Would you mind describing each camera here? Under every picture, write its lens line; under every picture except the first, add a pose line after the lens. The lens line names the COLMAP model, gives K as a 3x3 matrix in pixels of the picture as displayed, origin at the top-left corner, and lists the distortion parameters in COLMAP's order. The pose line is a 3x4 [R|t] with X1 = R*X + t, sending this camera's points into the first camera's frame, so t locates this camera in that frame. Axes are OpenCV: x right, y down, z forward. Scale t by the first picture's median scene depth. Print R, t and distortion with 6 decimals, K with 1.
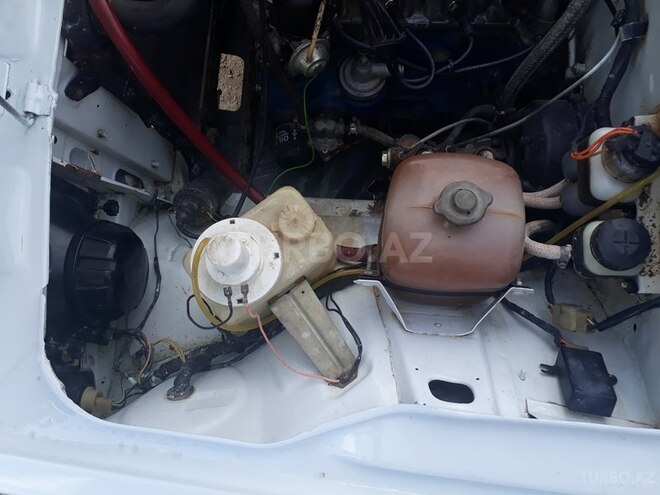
lens RADIAL K [[523.3, 0, 332.8], [0, 523.3, 247.3], [0, 0, 1]] dist [0.041741, -0.047416]
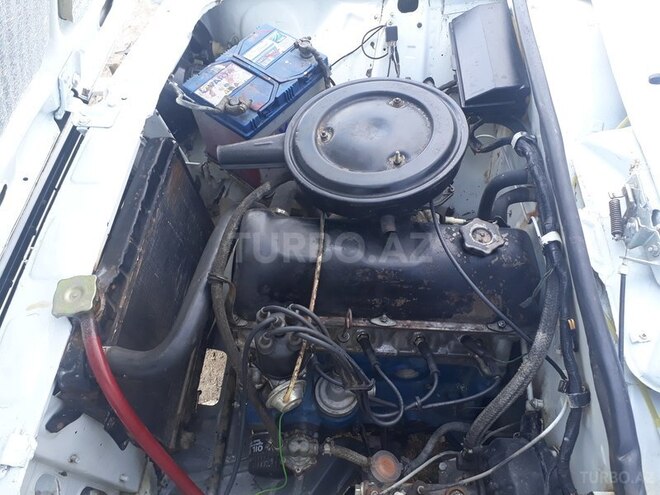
lens RADIAL K [[523.3, 0, 332.8], [0, 523.3, 247.3], [0, 0, 1]] dist [0.041741, -0.047416]
pose [[0.999093, 0.029428, 0.030764, 0.007349], [-0.015142, 0.921006, -0.389254, -0.193771], [-0.039789, 0.388435, 0.920617, -0.089666]]
